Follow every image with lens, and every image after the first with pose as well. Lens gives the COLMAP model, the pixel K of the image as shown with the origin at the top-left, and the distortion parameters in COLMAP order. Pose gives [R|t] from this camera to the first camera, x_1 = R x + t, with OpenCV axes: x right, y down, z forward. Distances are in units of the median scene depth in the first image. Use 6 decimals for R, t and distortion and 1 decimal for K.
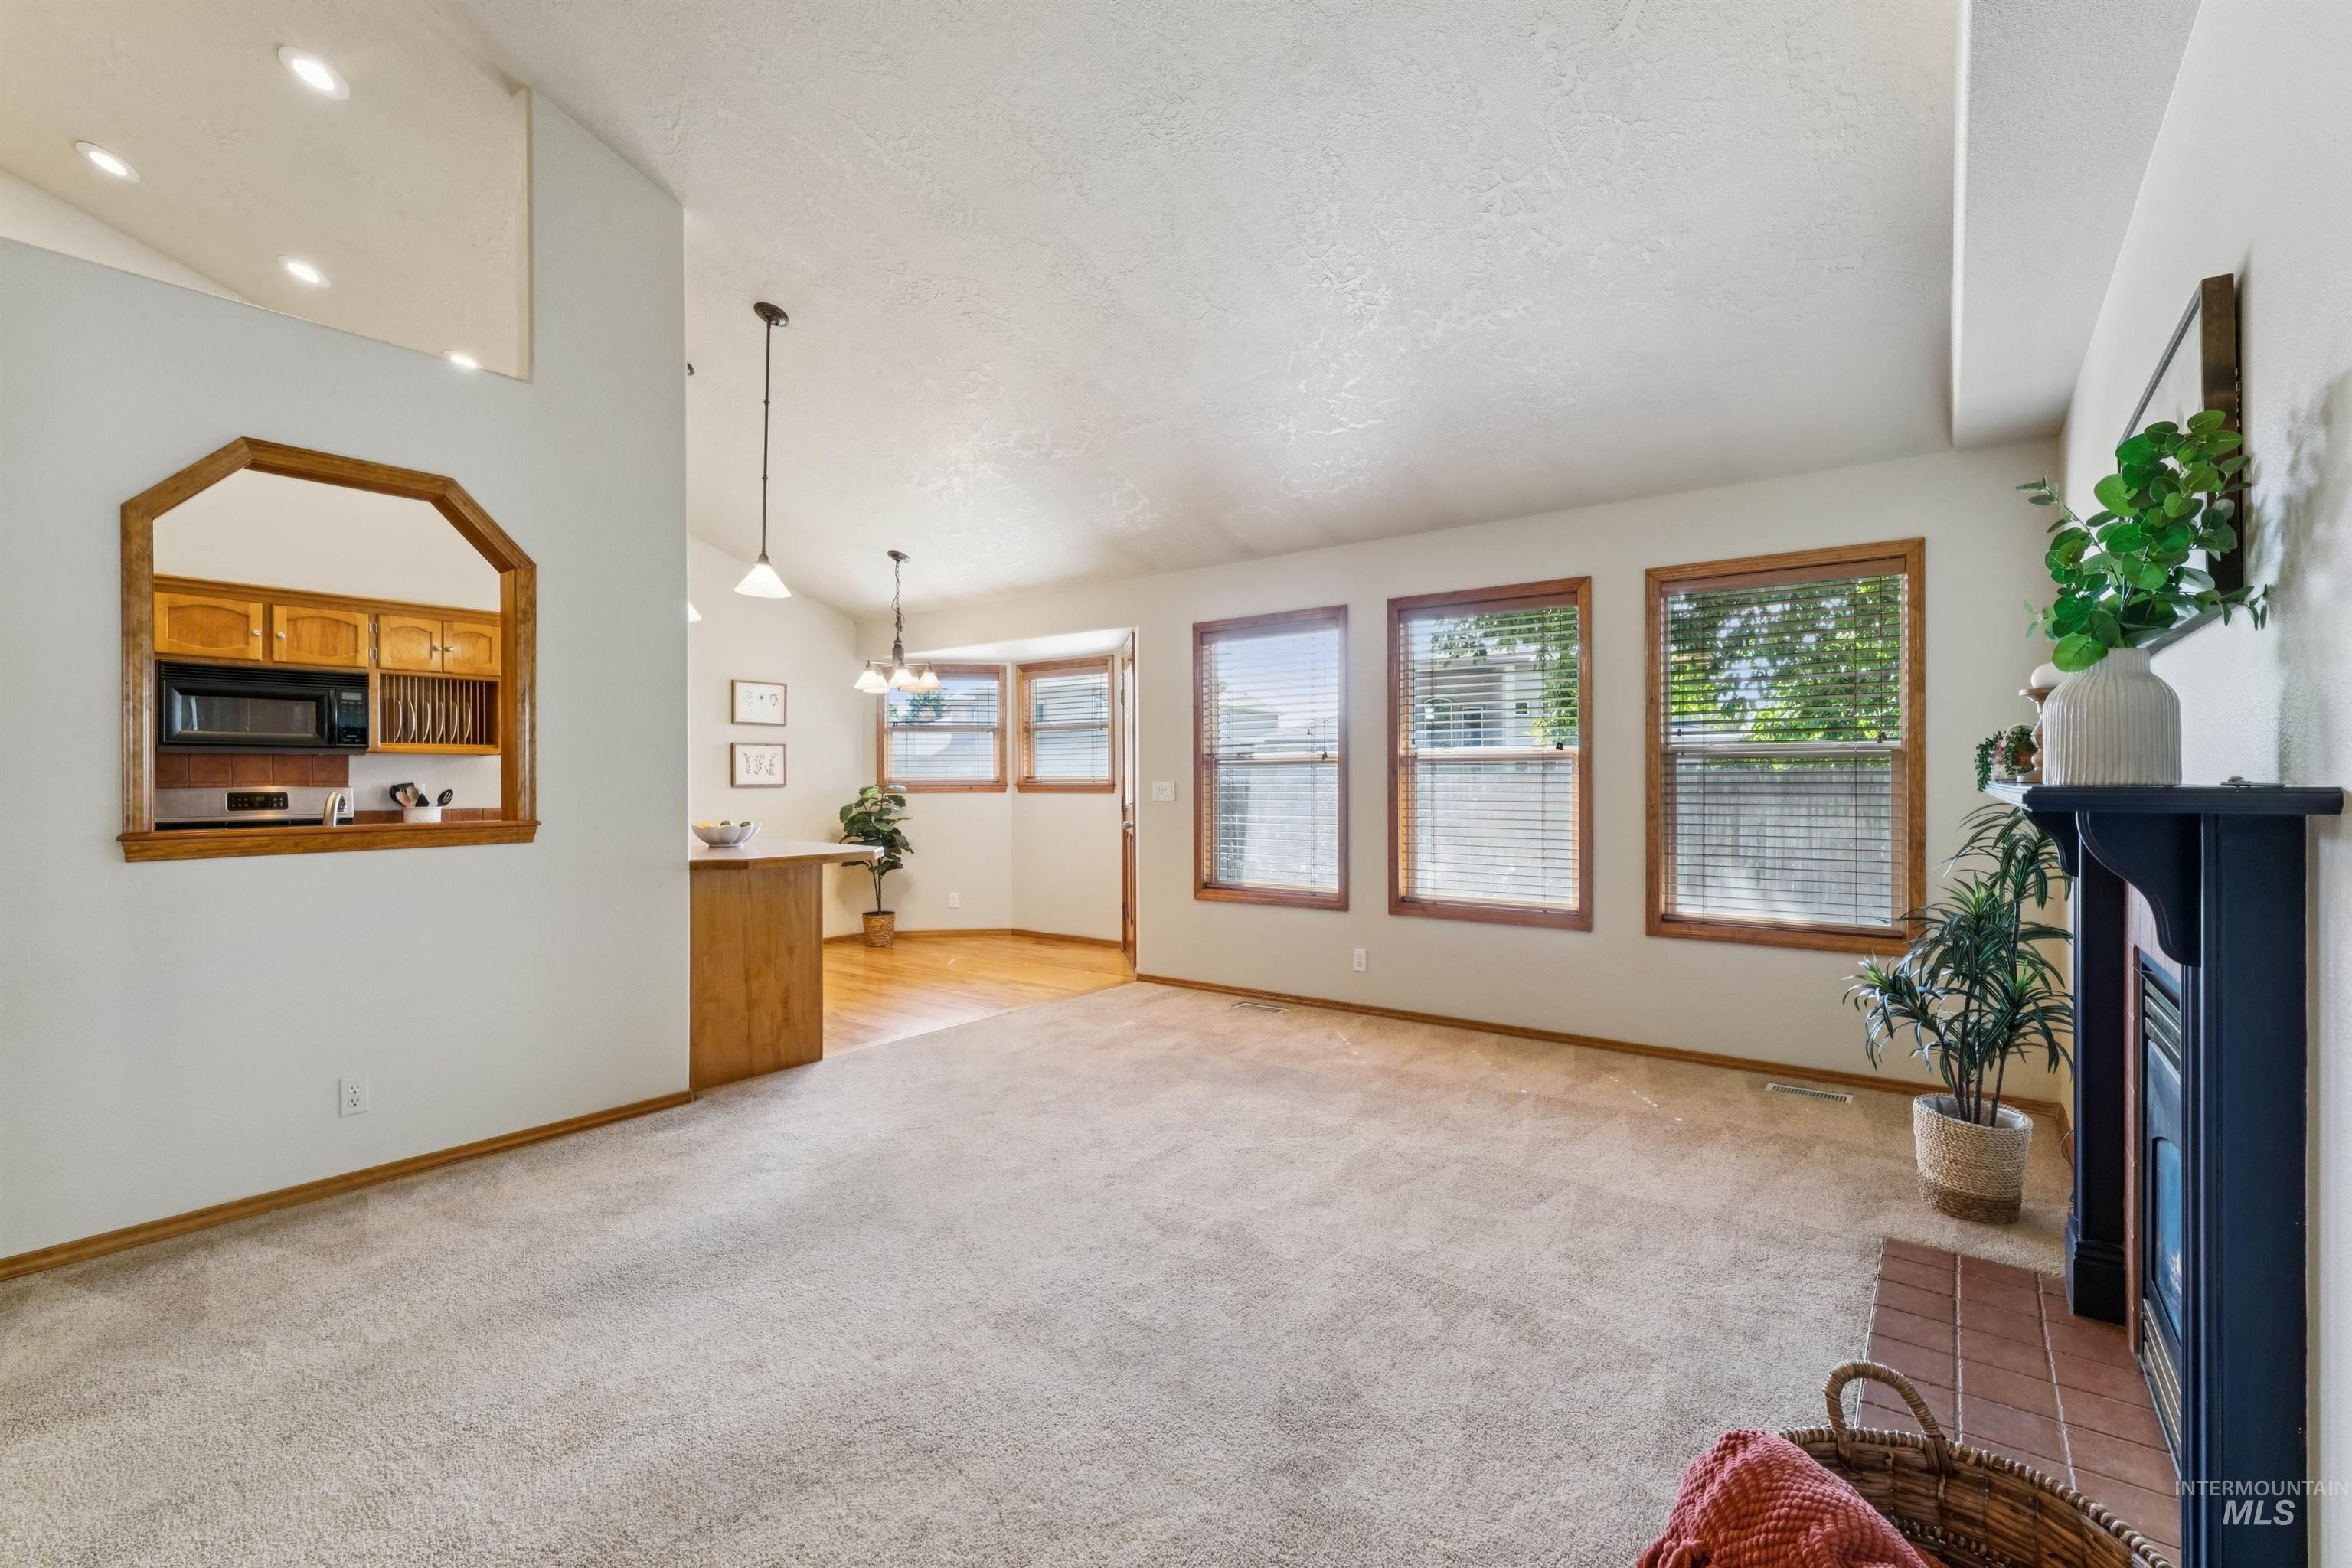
lens RADIAL K [[1016.0, 0, 1175.9], [0, 1016.0, 778.6], [0, 0, 1]] dist [-0.003200, -0.000471]
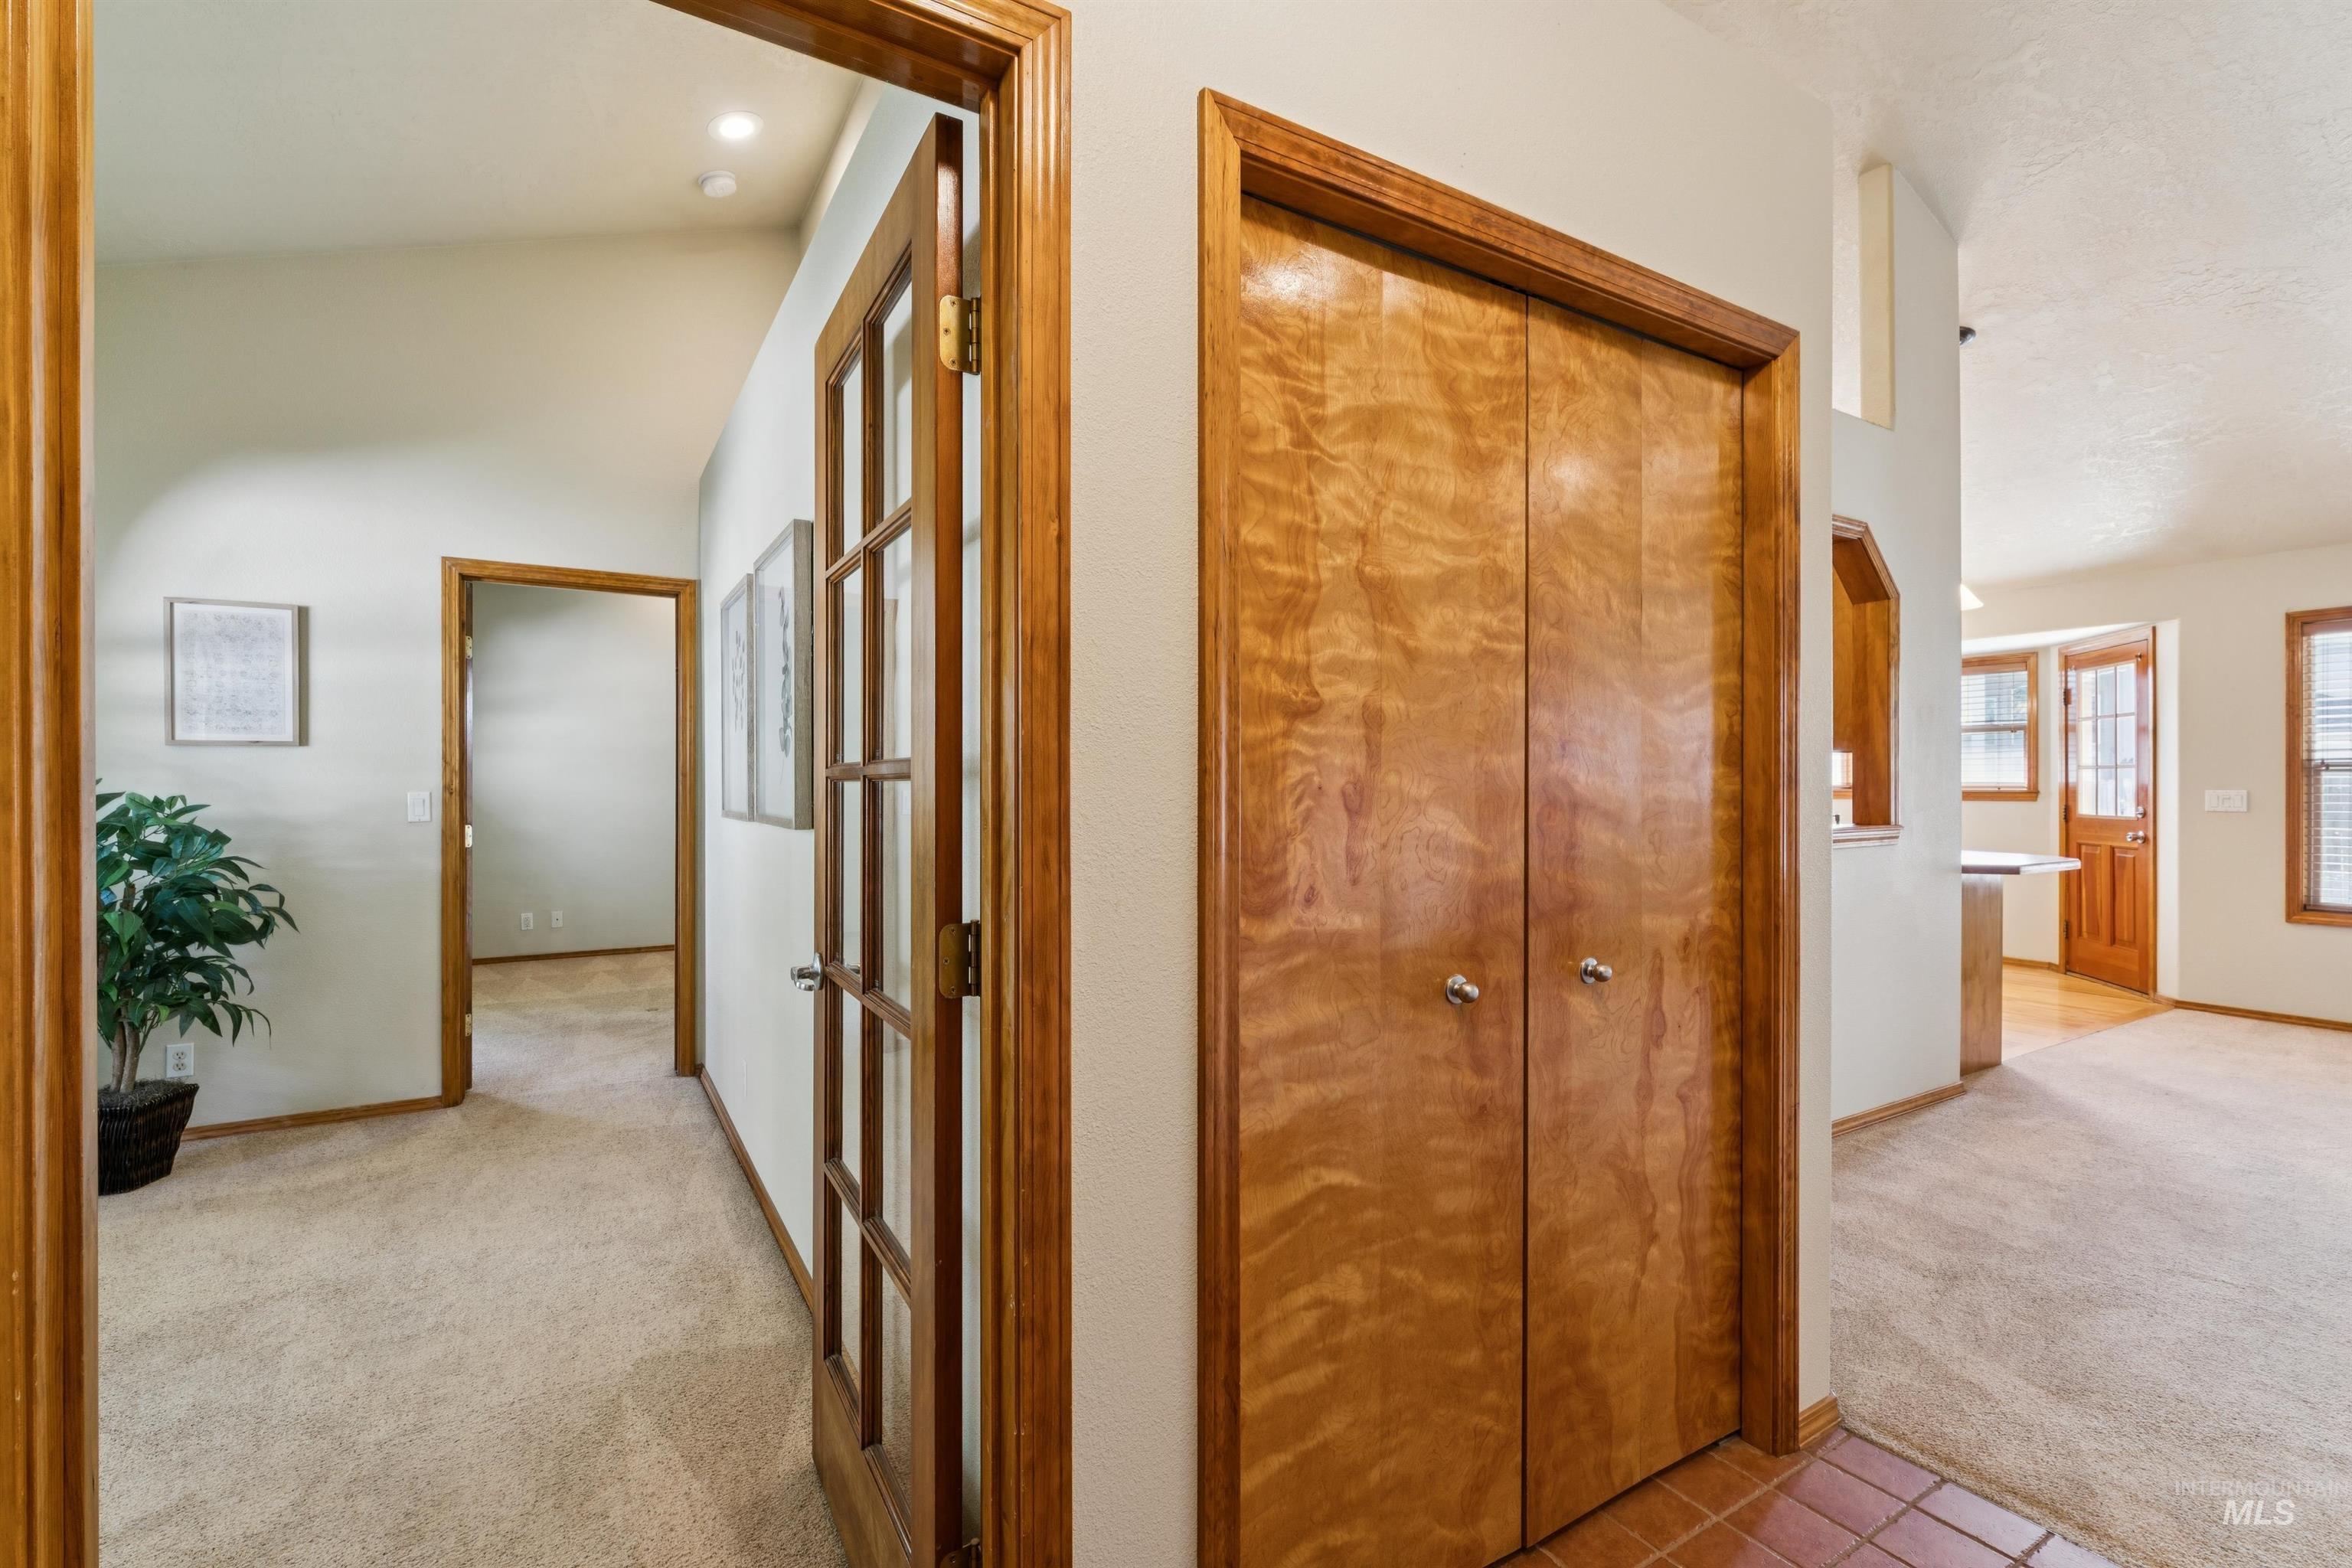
lens RADIAL K [[1033.8, 0, 1181.8], [0, 1033.8, 785.5], [0, 0, 1]] dist [-0.001120, -0.000273]
pose [[0.931761, 0.004944, -0.363038, -0.557172], [-0.002888, 0.999977, 0.006207, -0.004148], [0.363061, -0.004735, 0.931753, -0.197380]]
